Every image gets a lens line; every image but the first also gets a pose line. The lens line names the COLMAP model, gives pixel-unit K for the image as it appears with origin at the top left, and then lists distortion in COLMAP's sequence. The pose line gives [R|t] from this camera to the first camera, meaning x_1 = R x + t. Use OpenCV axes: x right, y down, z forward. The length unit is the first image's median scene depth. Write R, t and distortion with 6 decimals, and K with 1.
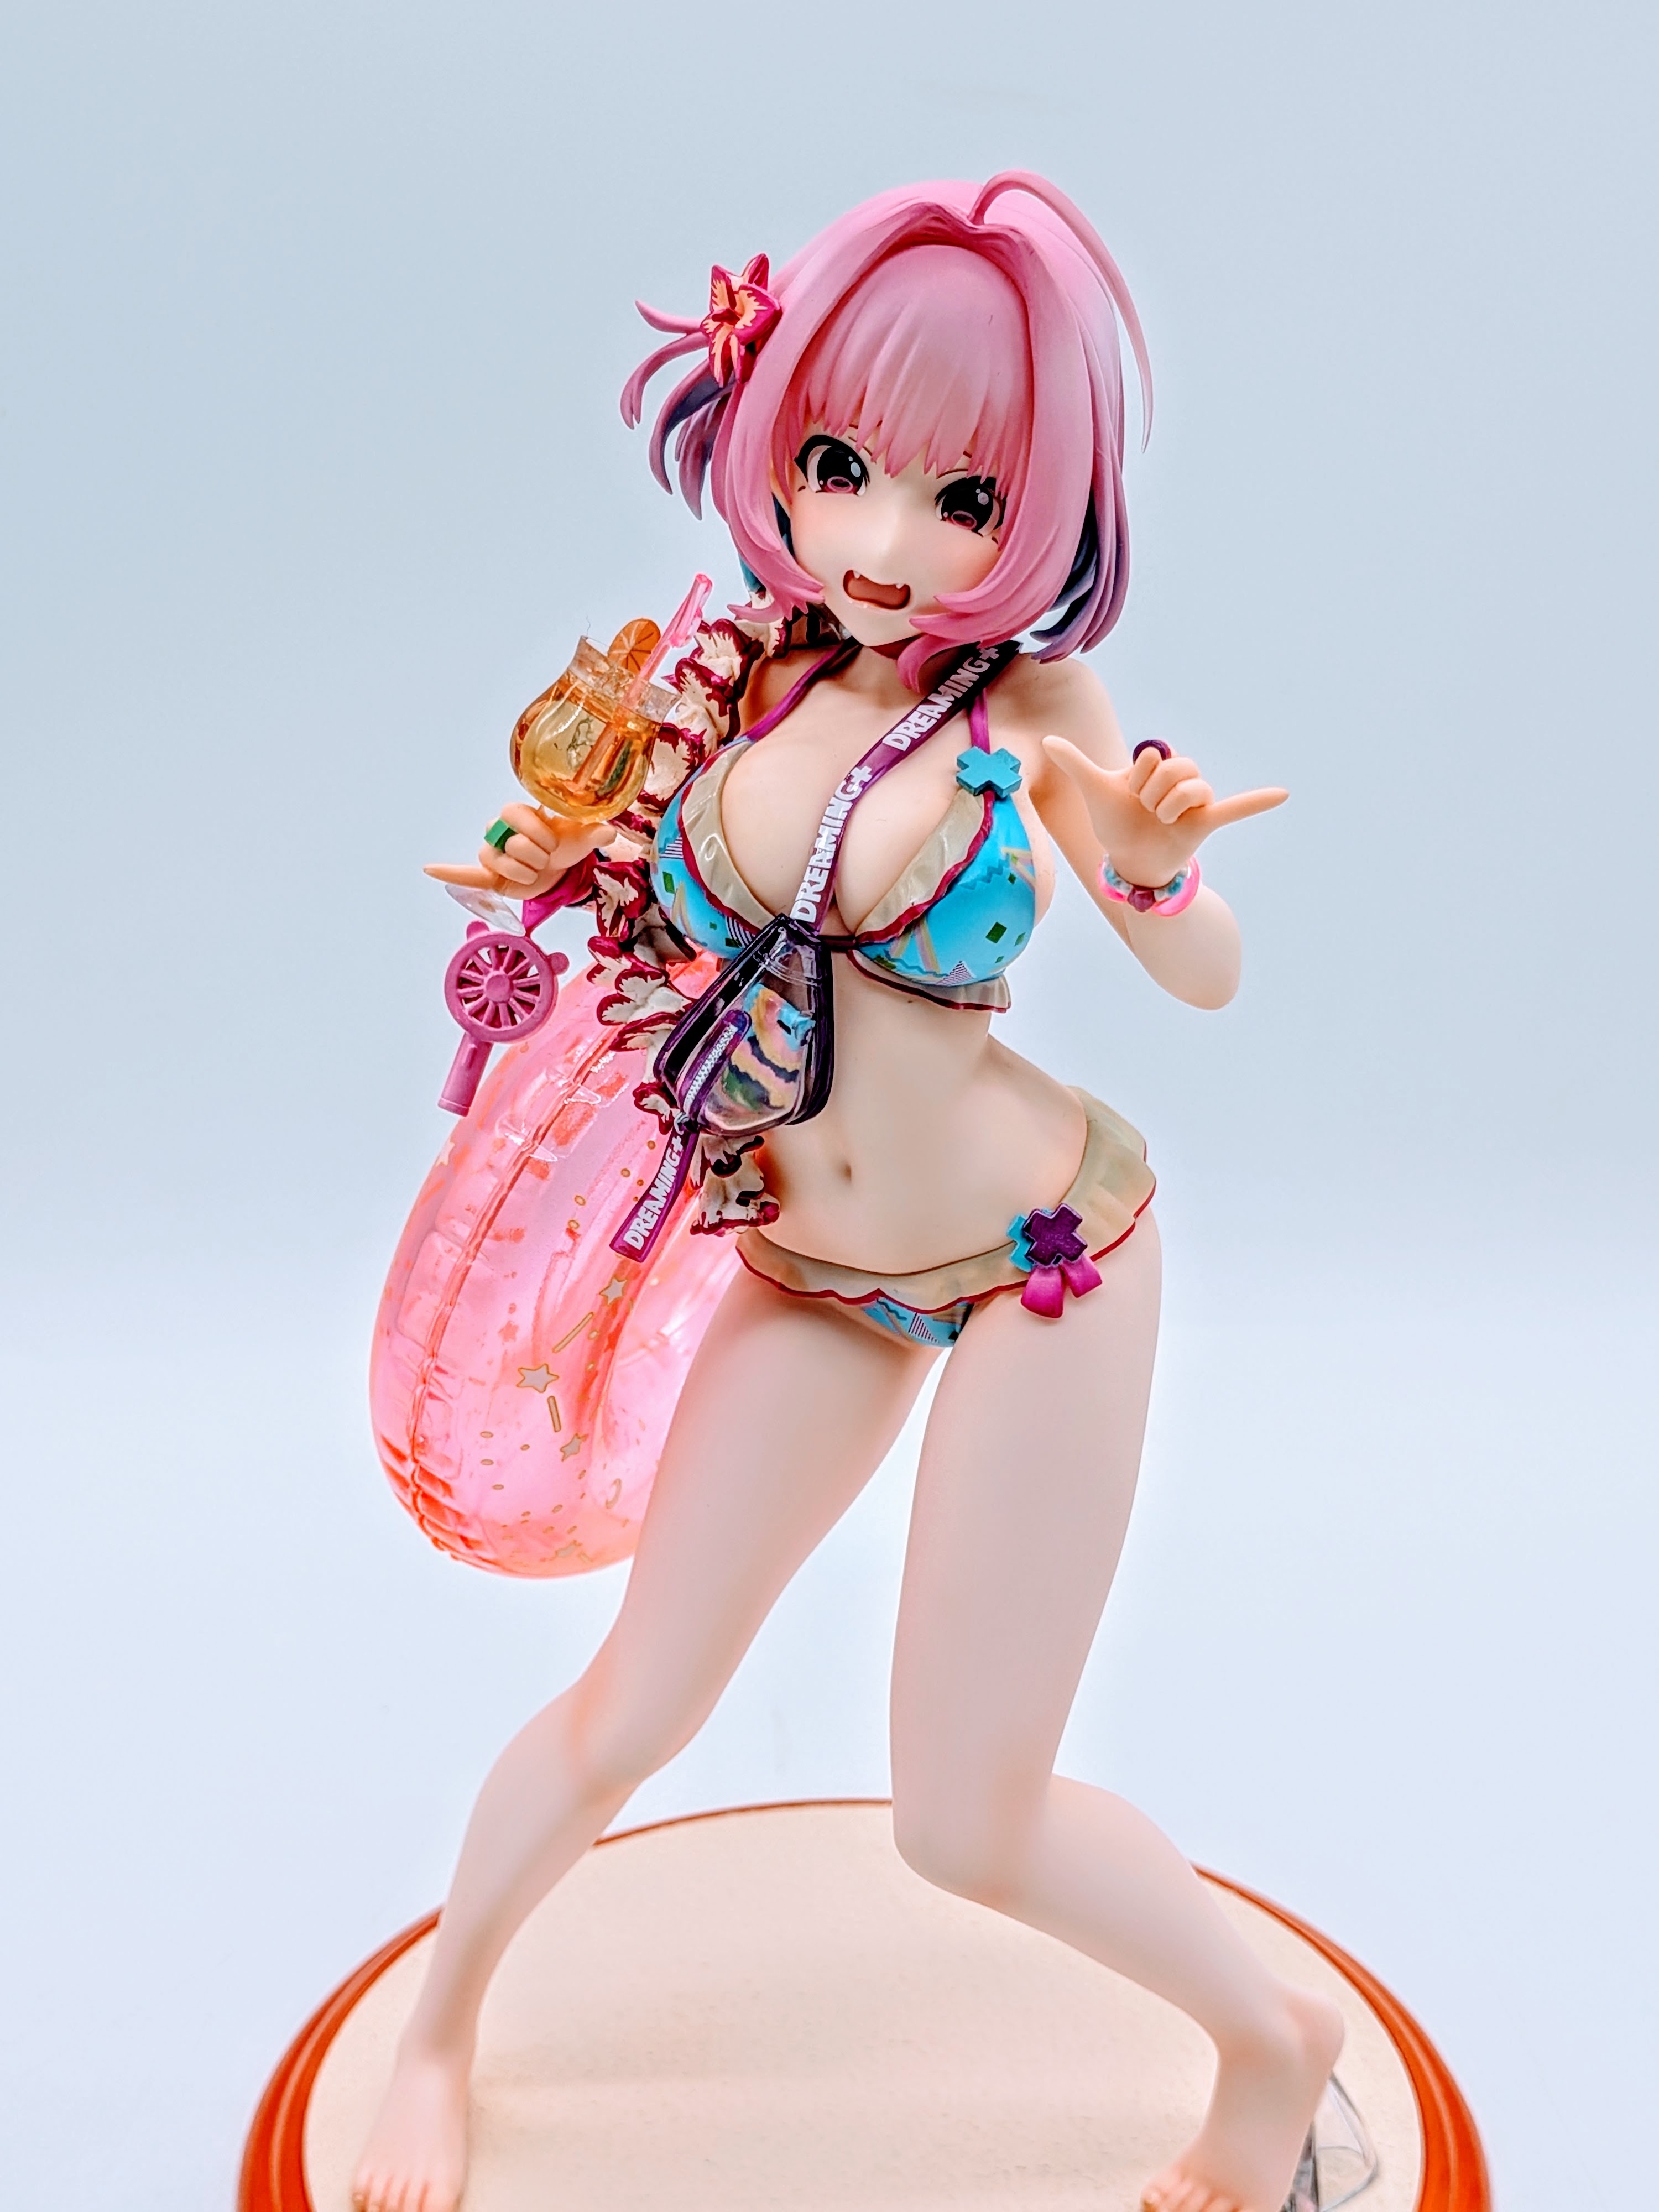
lens RADIAL K [[3271.2, 0, 801.8], [0, 3271.2, 1137.1], [0, 0, 1]] dist [0.068580, 0.000000]
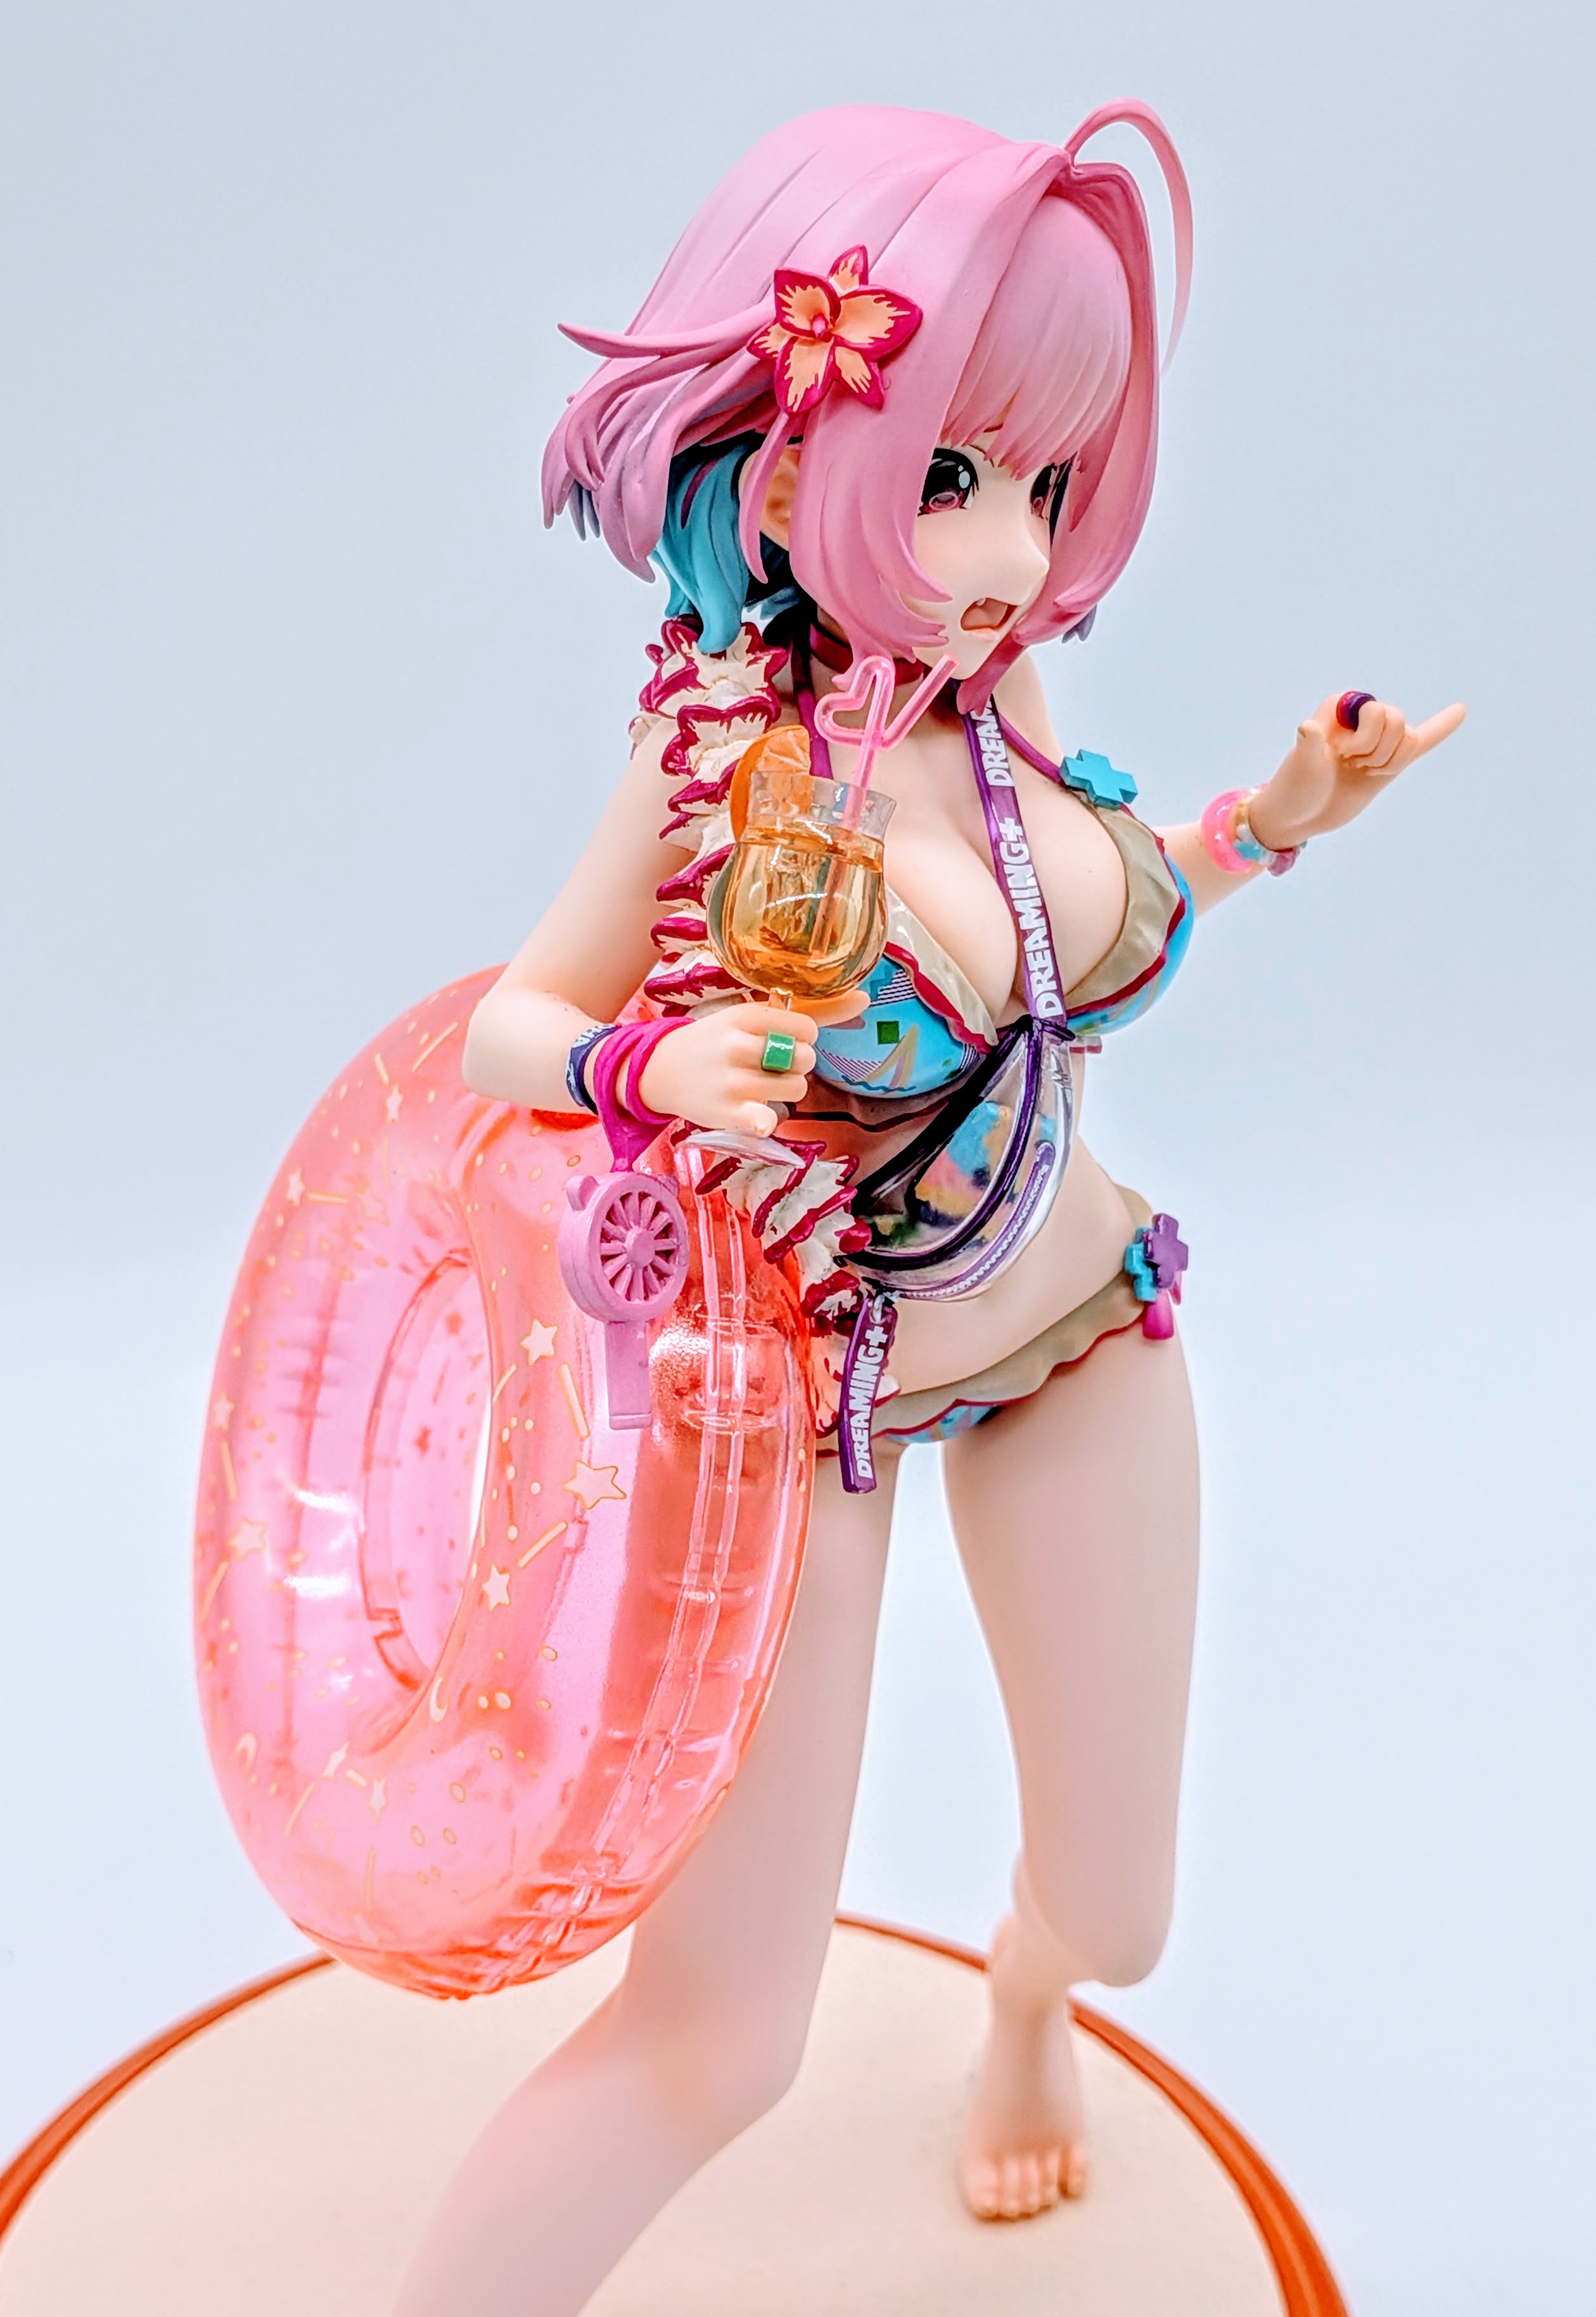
lens RADIAL K [[3769.8, 0, 795.3], [0, 3769.8, 995.5], [0, 0, 1]] dist [0.068361, 0.000000]
pose [[0.526937, -0.346483, 0.776072, -0.757708], [0.272220, 0.933828, 0.232083, -0.304090], [-0.805130, 0.088969, 0.586388, 0.479700]]
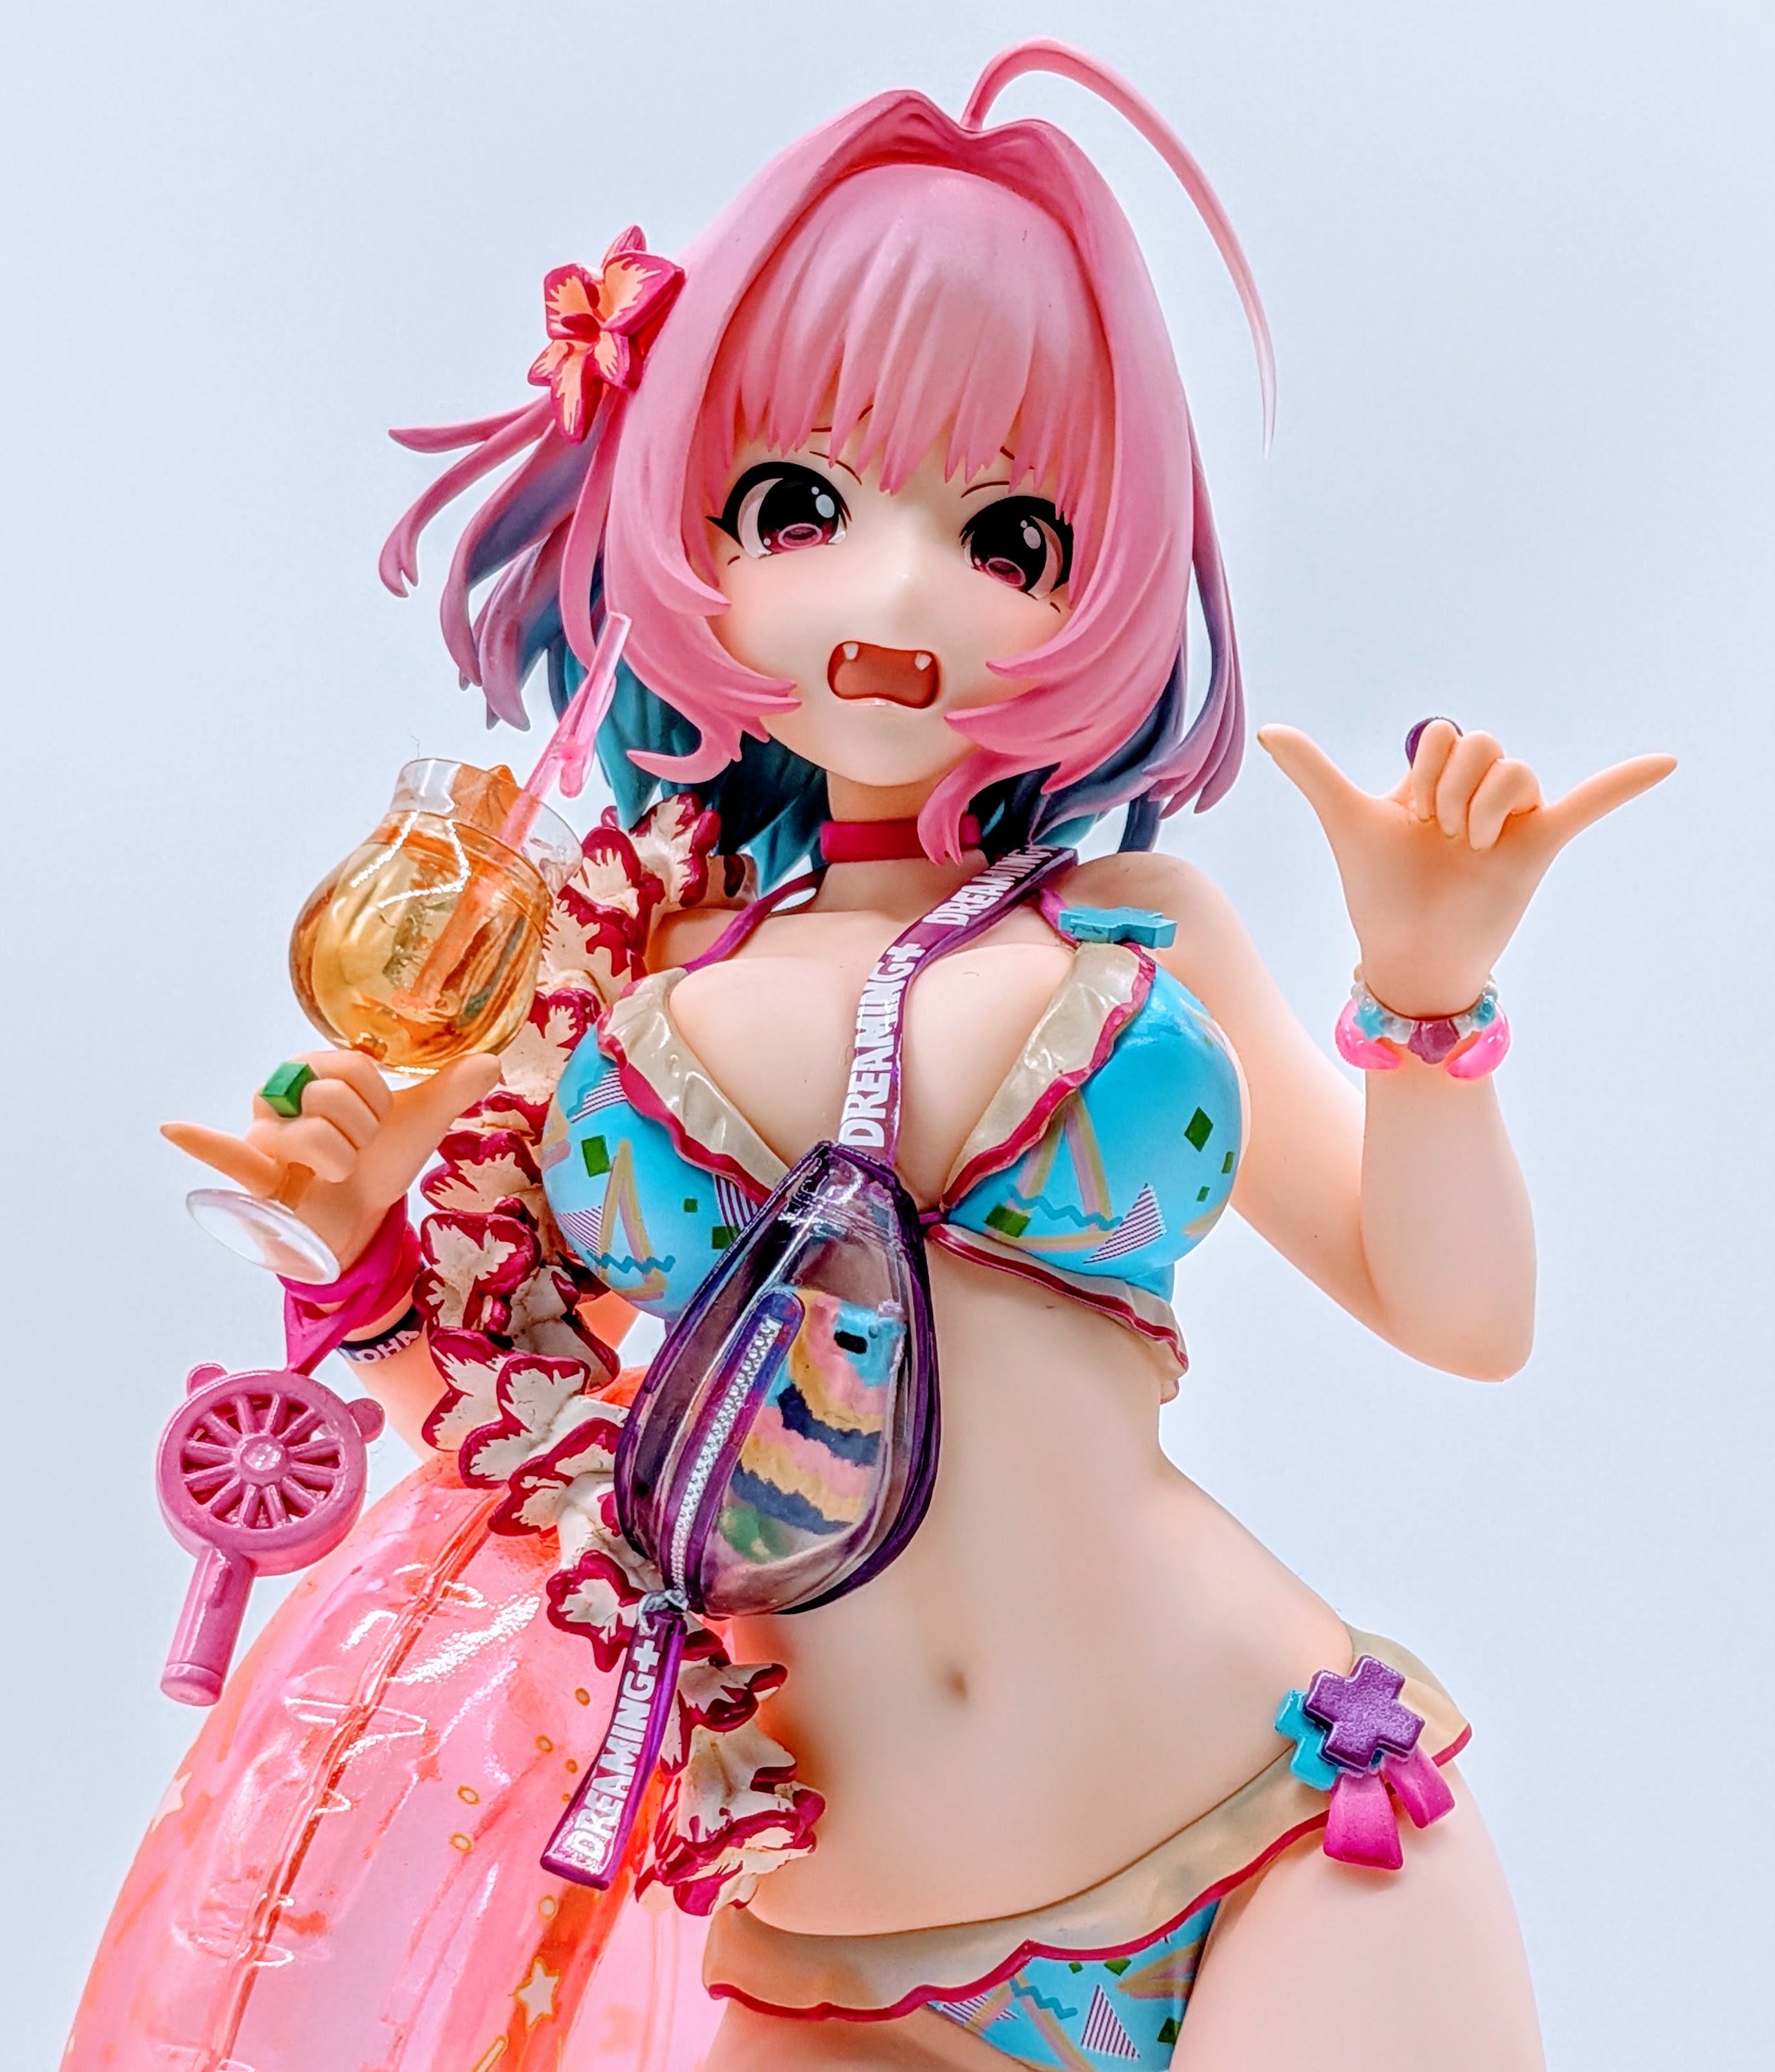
lens RADIAL K [[4055.2, 0, 986.1], [0, 4055.2, 1128.7], [0, 0, 1]] dist [0.067386, 0.000000]
pose [[0.957991, -0.051488, 0.282139, -0.172214], [0.188361, 0.854794, -0.483578, 0.266853], [-0.216272, 0.516407, 0.828583, 0.405325]]
